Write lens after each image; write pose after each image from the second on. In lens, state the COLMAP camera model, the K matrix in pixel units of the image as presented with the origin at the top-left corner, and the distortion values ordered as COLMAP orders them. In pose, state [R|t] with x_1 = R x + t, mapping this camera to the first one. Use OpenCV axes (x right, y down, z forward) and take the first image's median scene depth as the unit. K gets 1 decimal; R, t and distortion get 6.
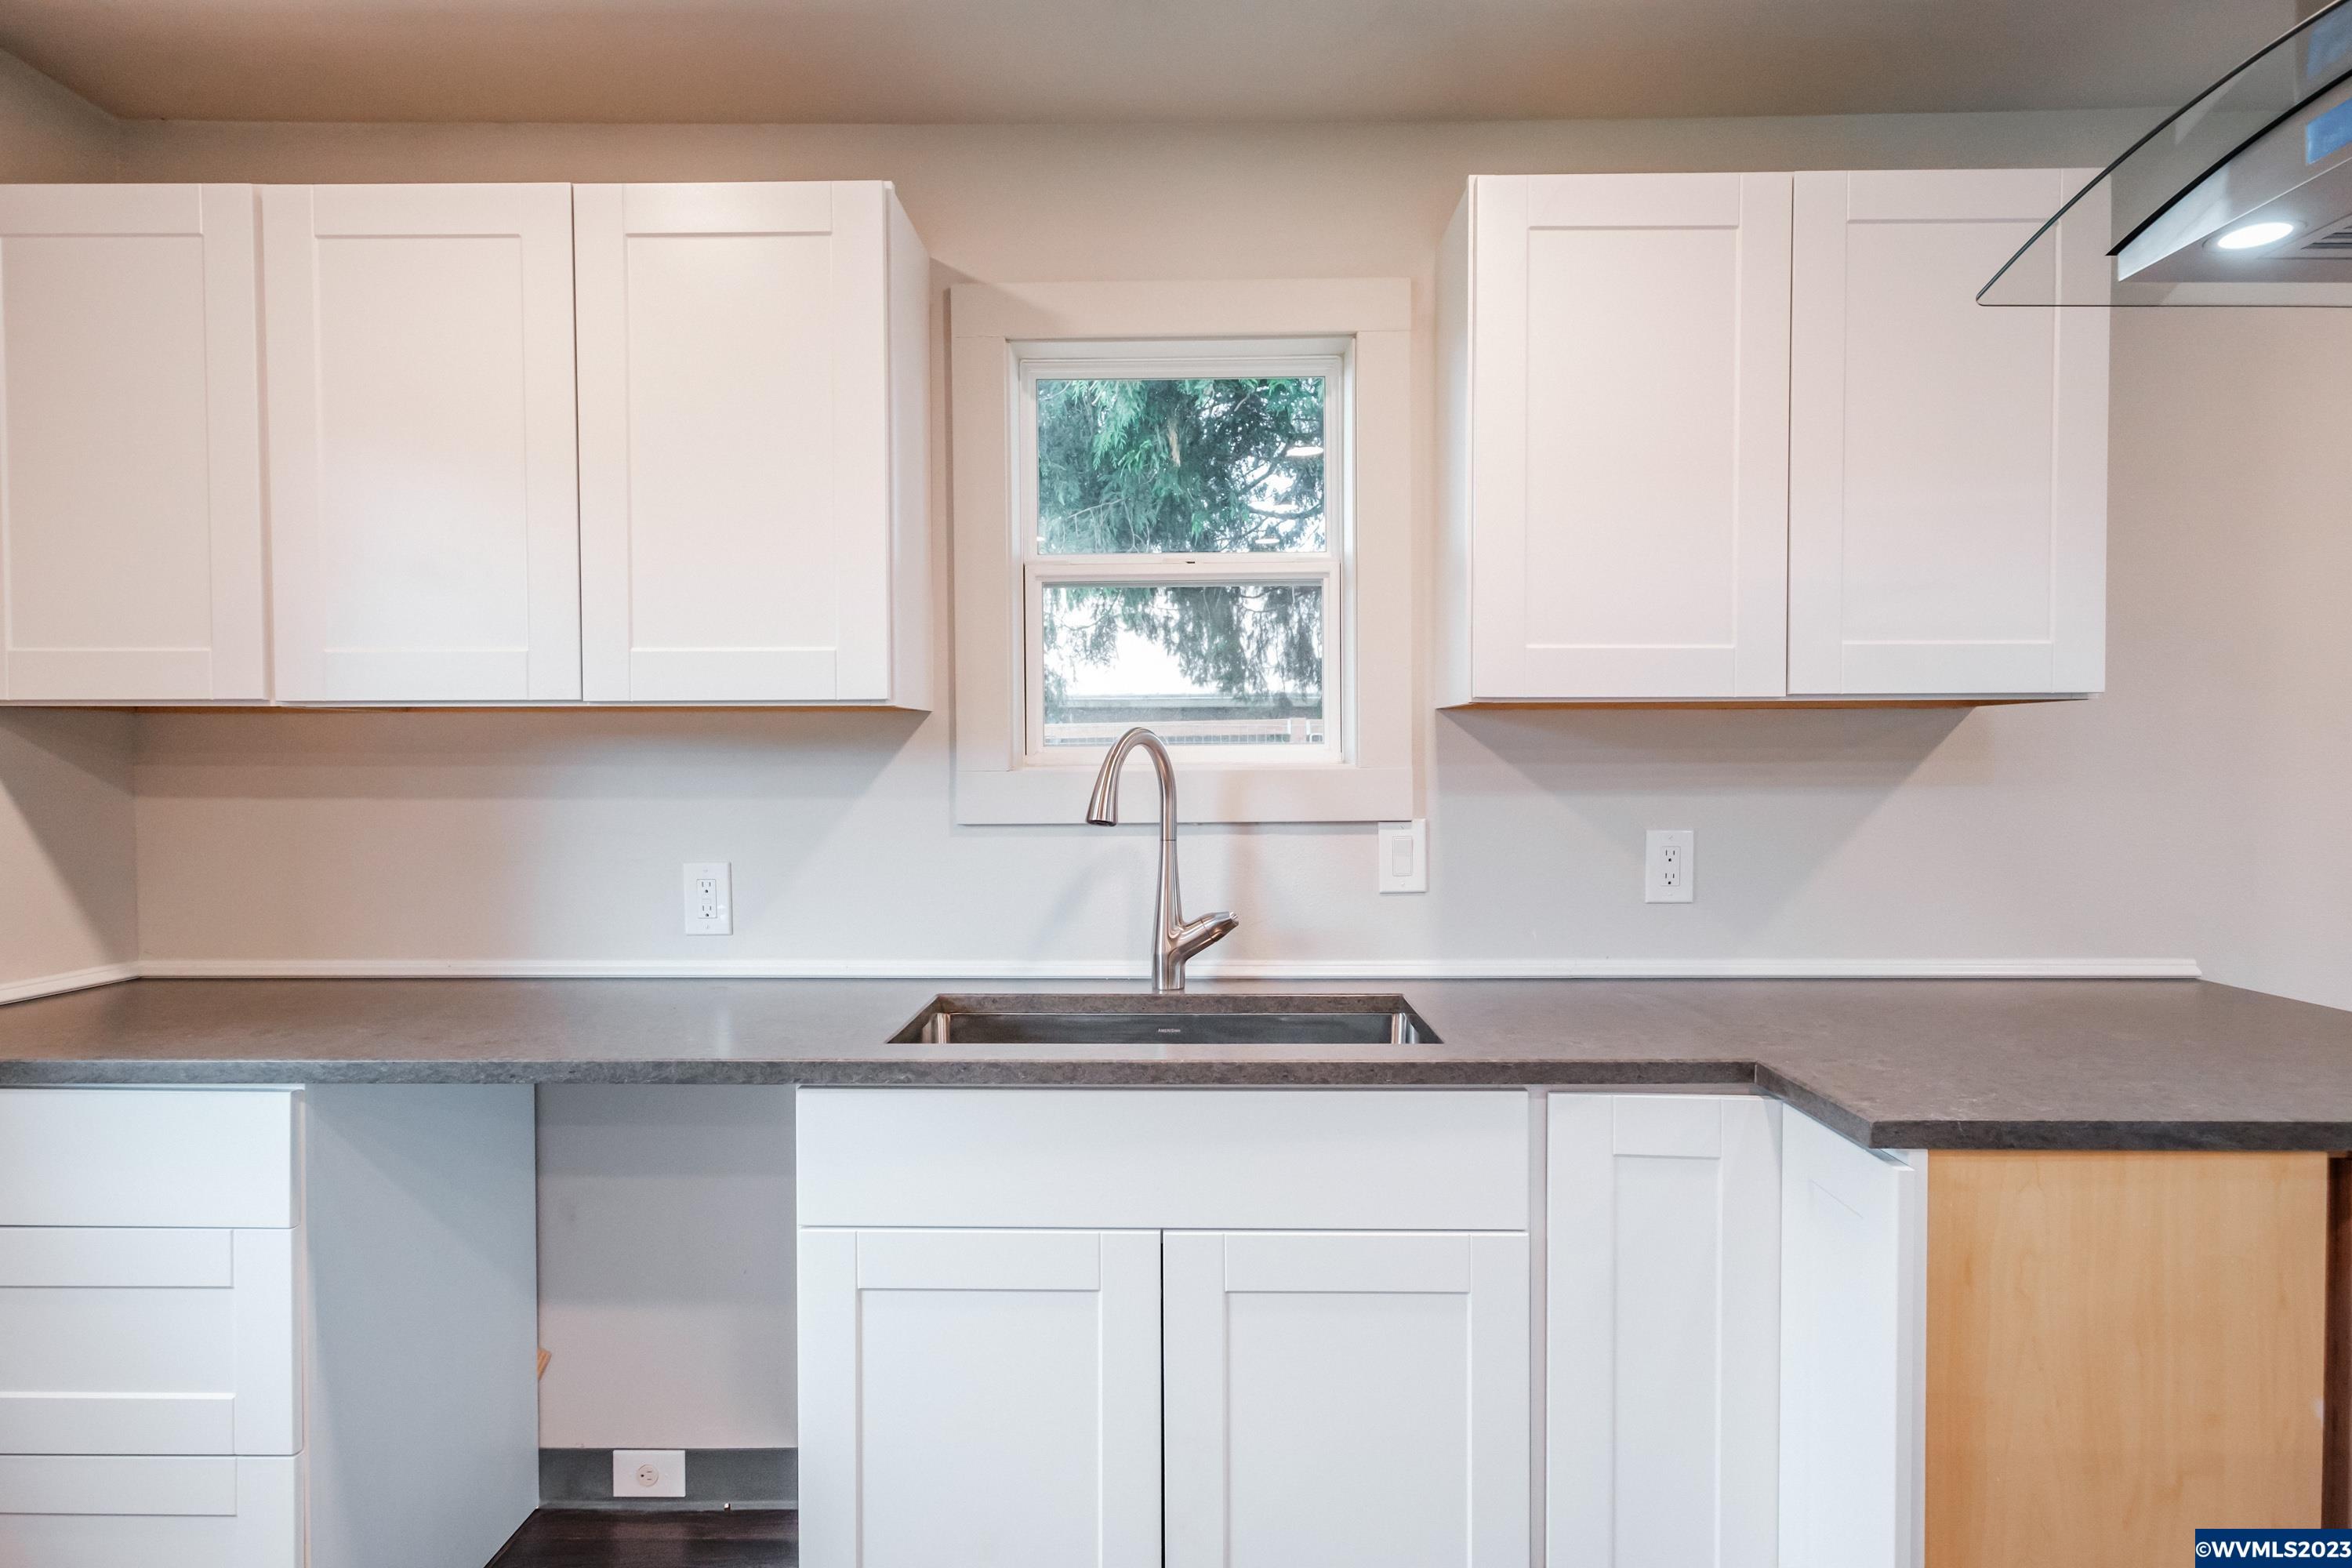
lens RADIAL K [[1378.9, 0, 1176.7], [0, 1378.9, 780.9], [0, 0, 1]] dist [0.000854, 0.004460]
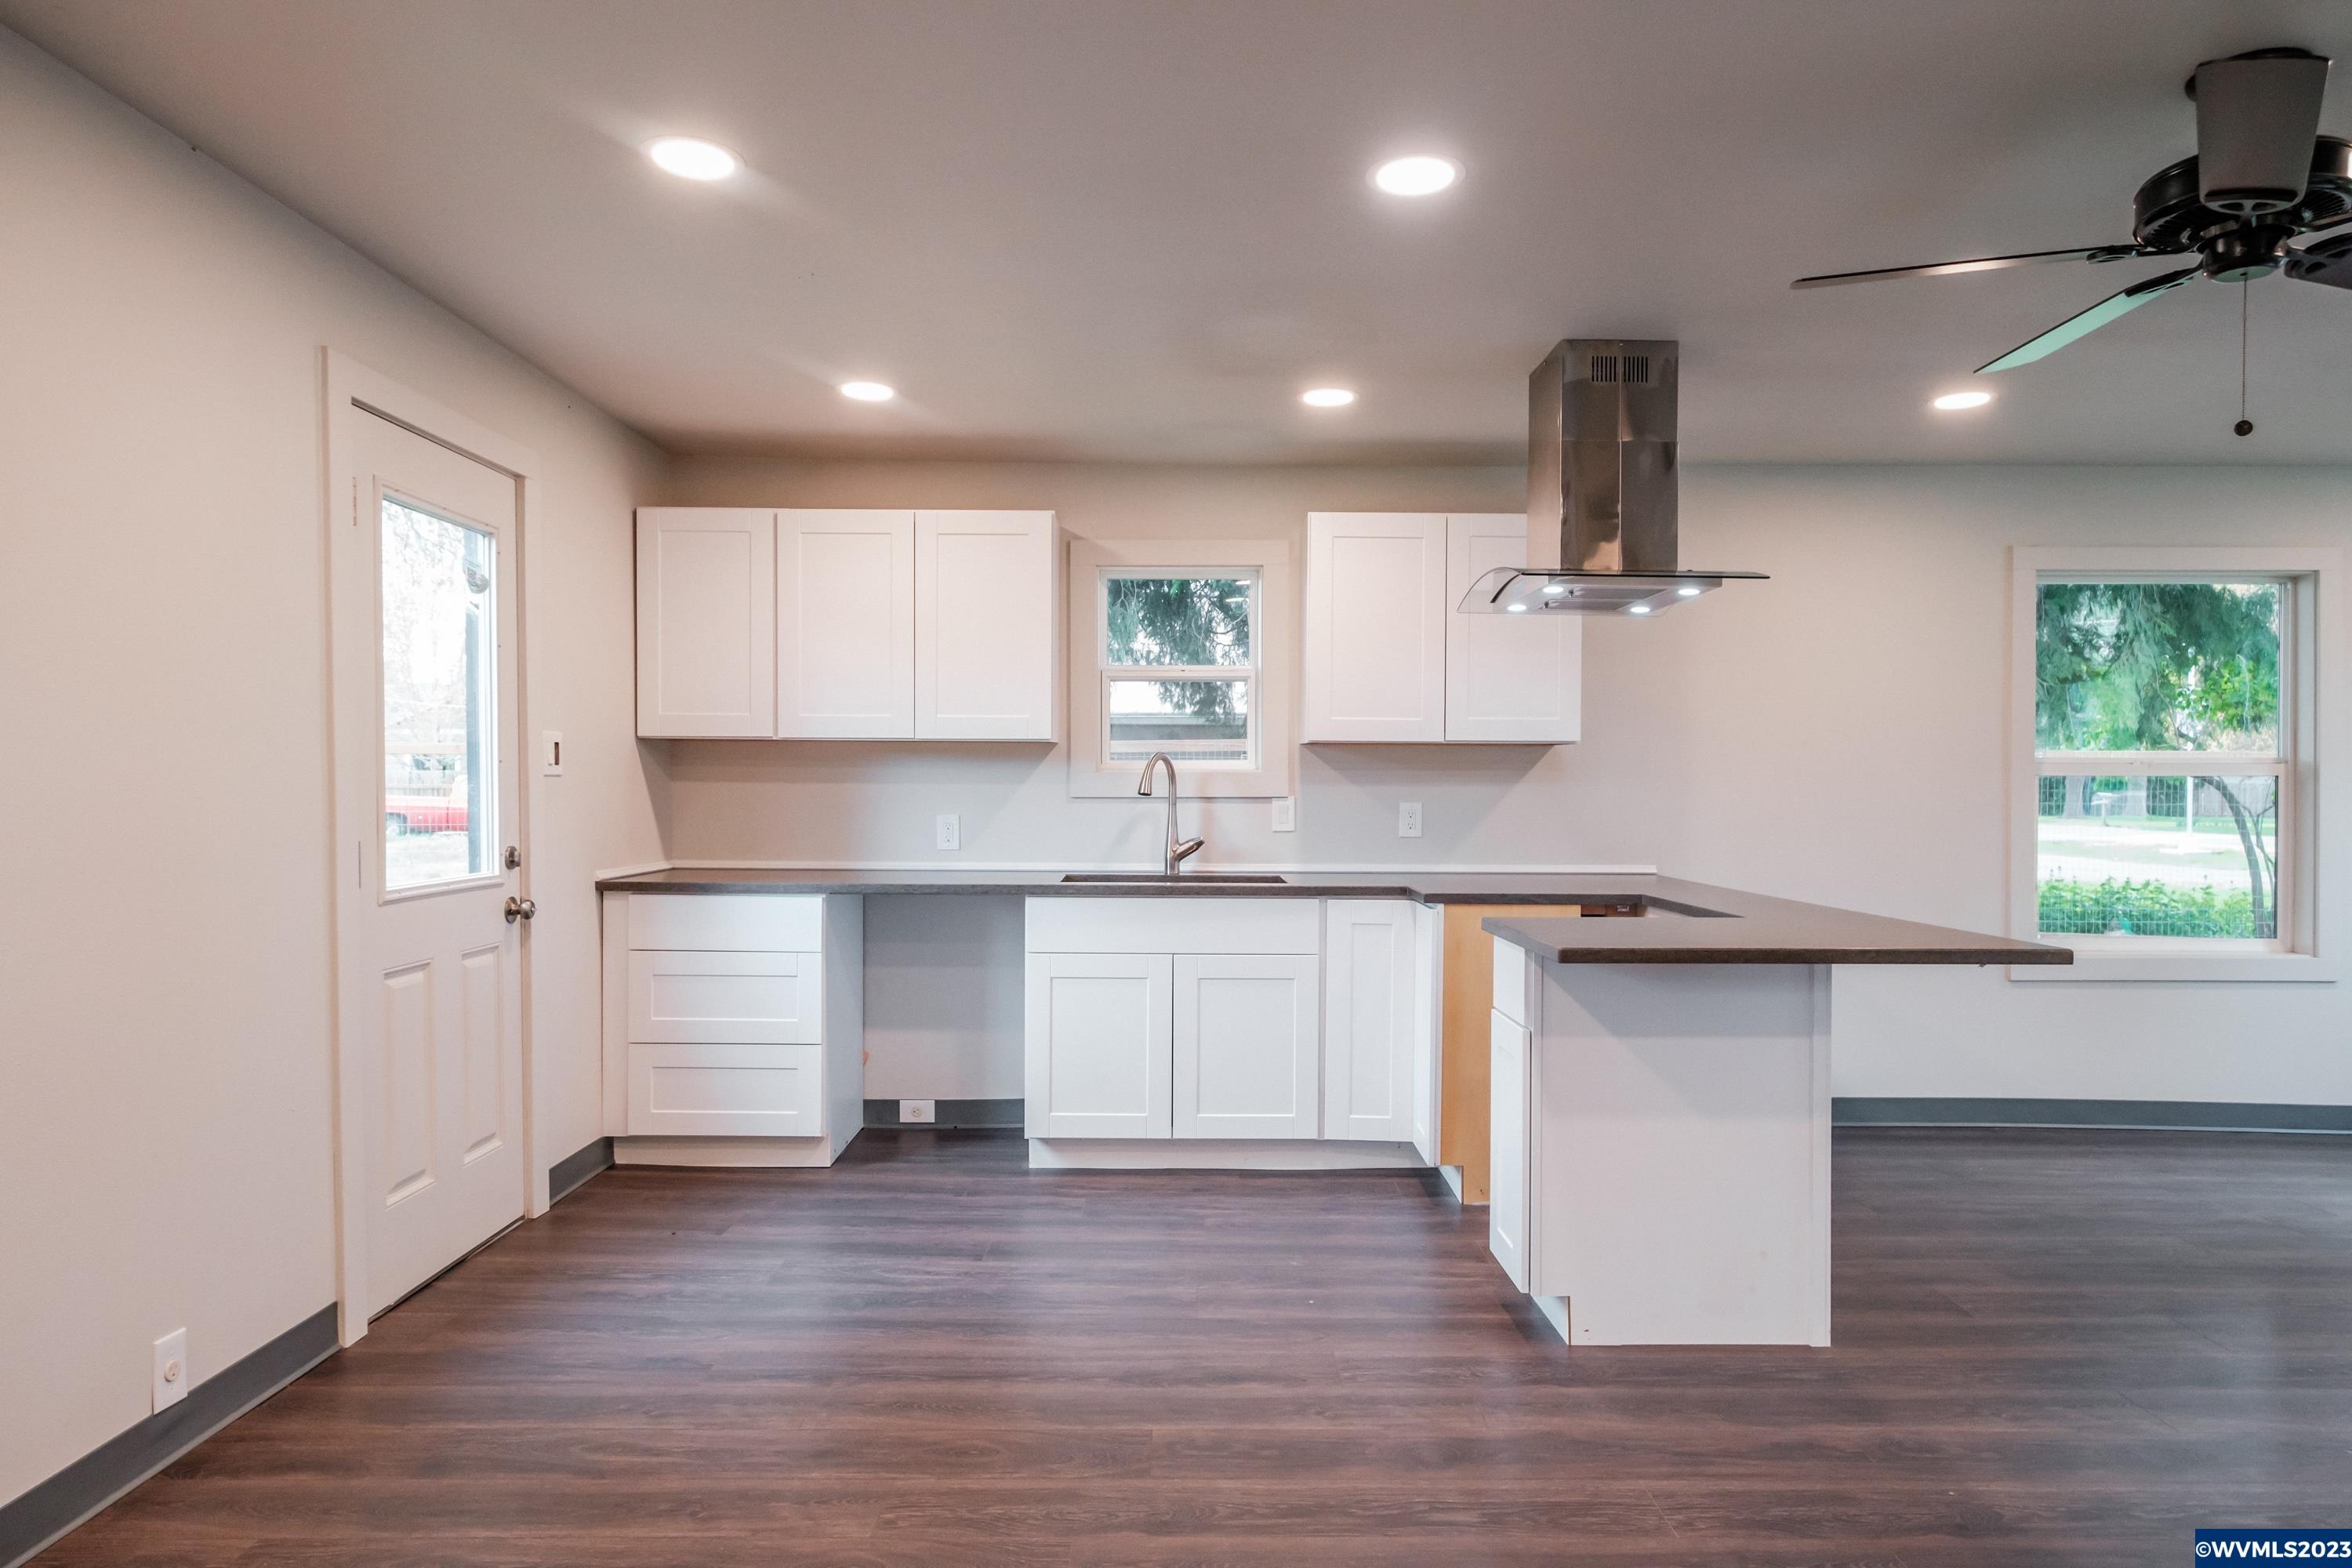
lens RADIAL K [[1465.3, 0, 1174.9], [0, 1465.3, 789.2], [0, 0, 1]] dist [-0.003602, 0.005740]
pose [[0.999771, 0.008392, 0.019709, -0.046515], [-0.008261, 0.999943, -0.006697, 0.033701], [-0.019764, 0.006533, 0.999783, -1.252597]]
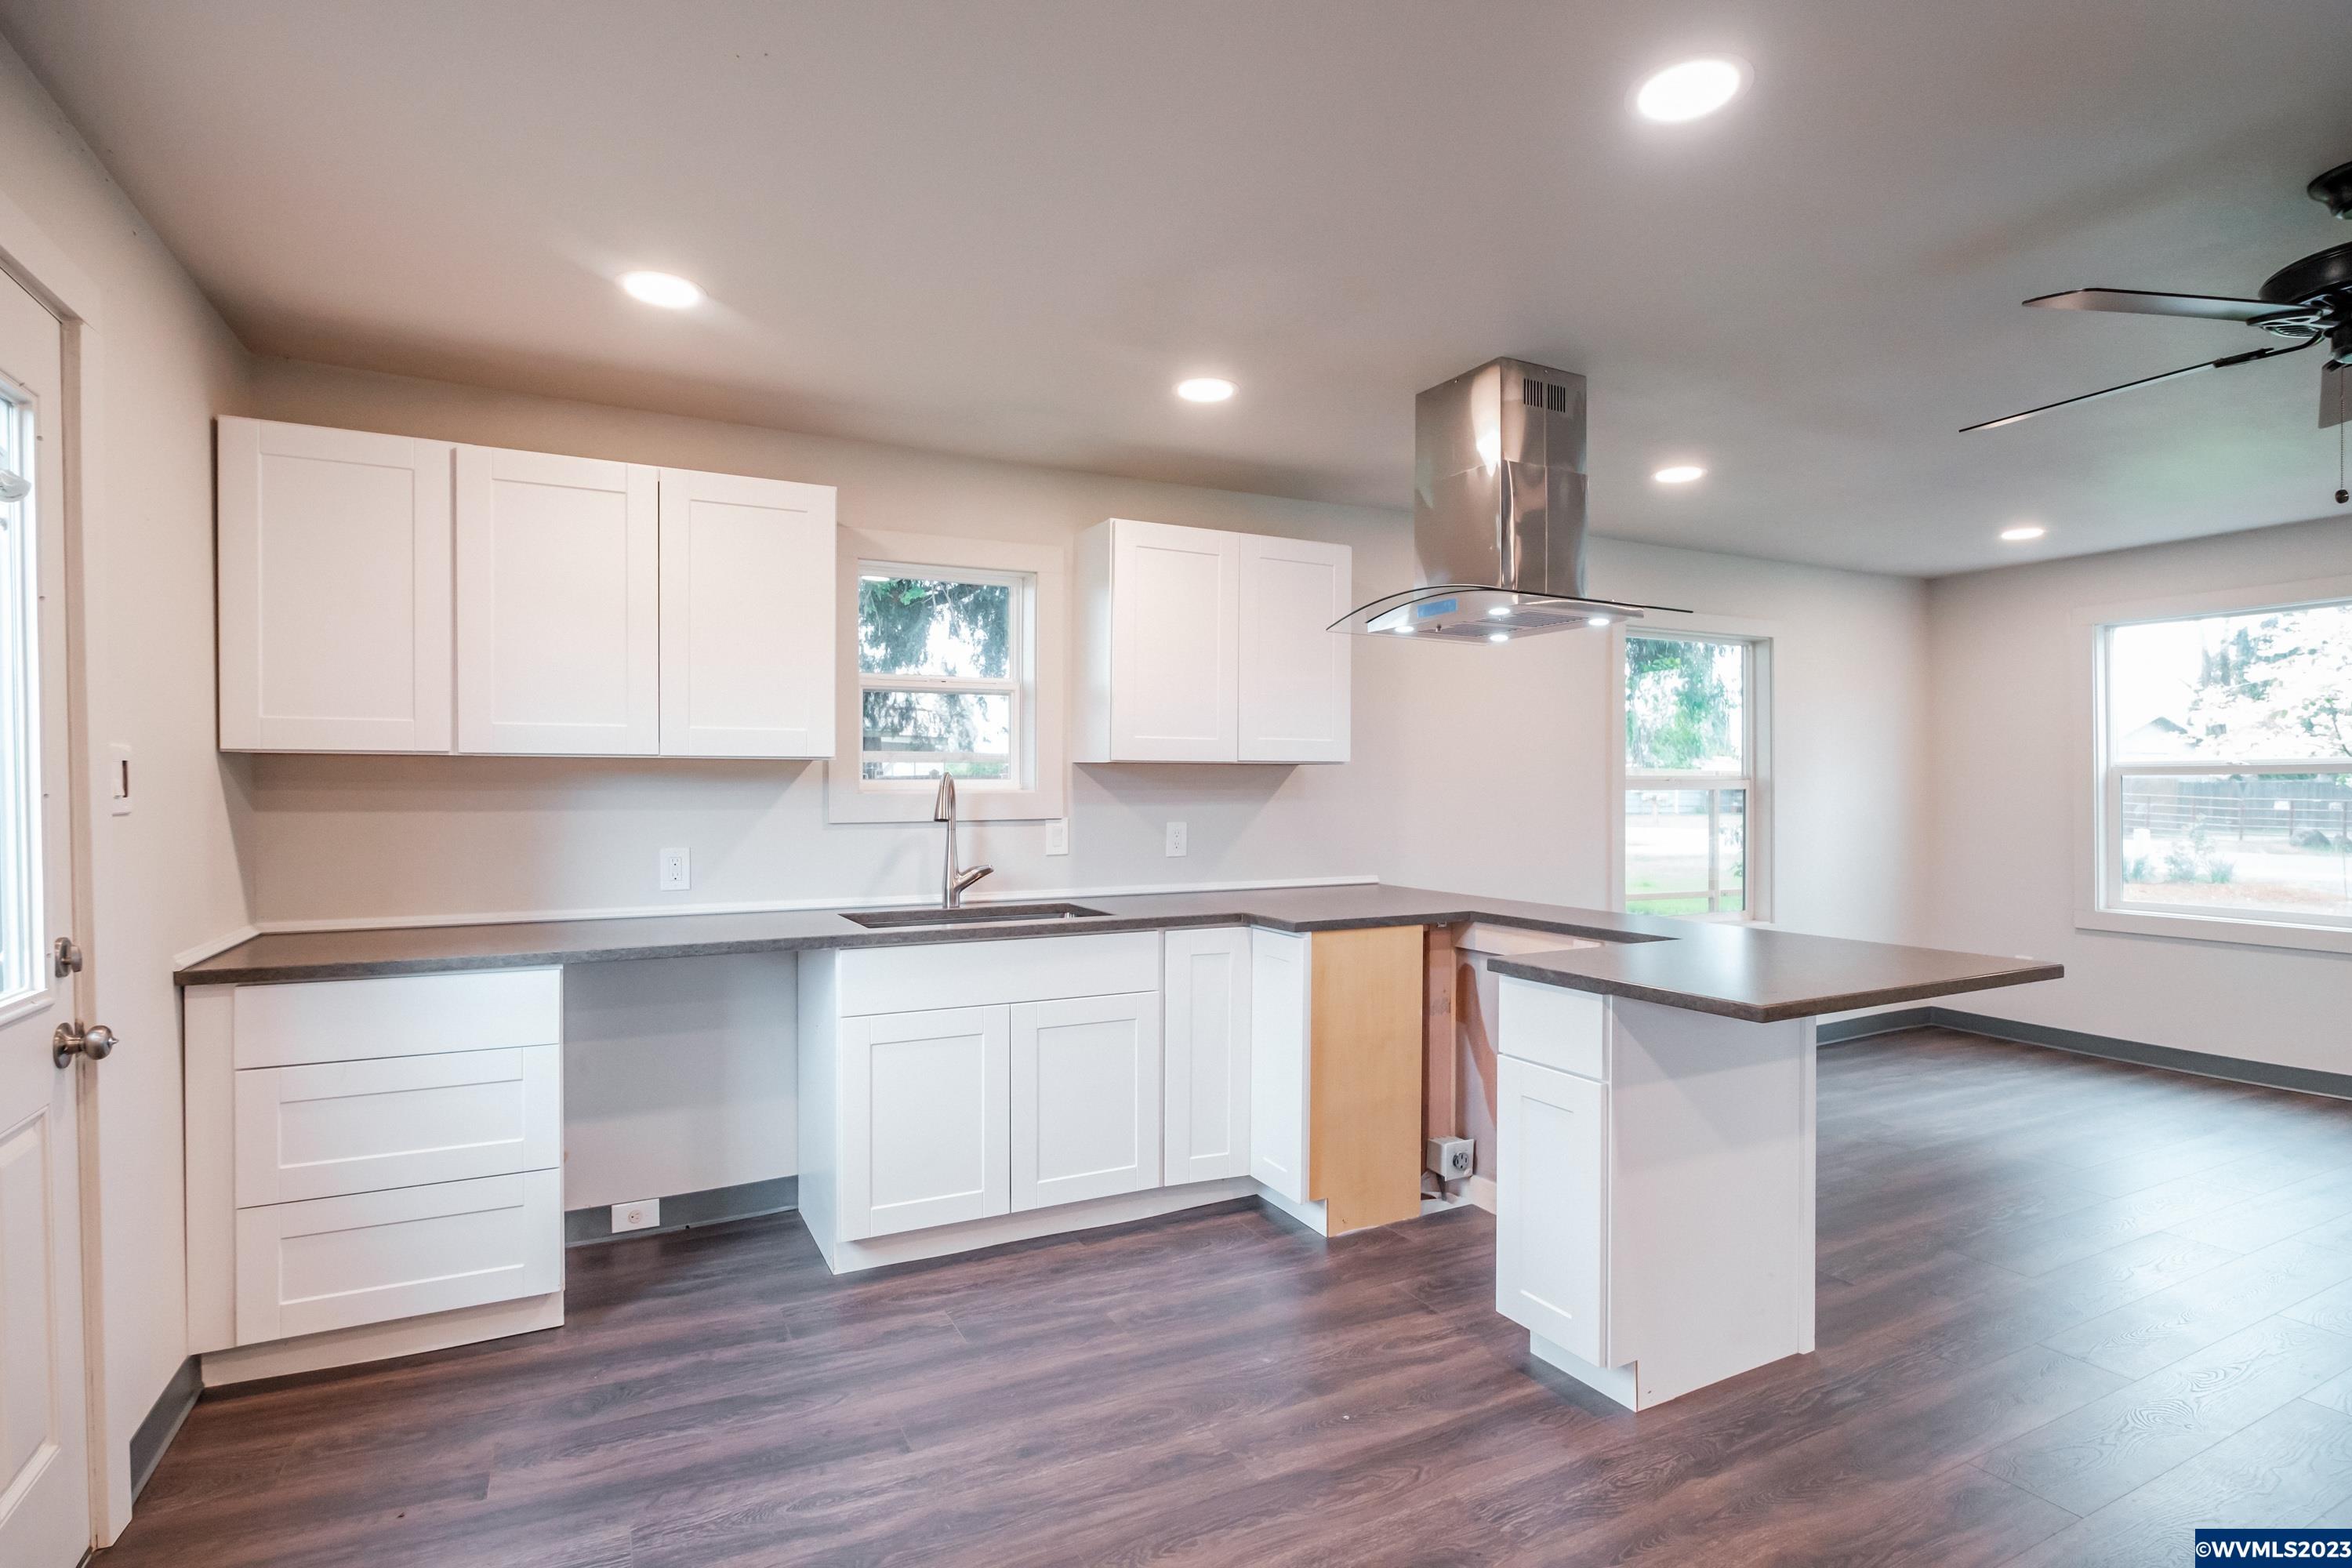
lens RADIAL K [[1180.7, 0, 1180.2], [0, 1180.7, 788.6], [0, 0, 1]] dist [-0.008297, -0.000863]
pose [[0.877247, 0.002210, 0.480035, -0.510338], [0.001594, 0.999970, -0.007517, -0.001606], [-0.480037, 0.007359, 0.877217, -0.589940]]
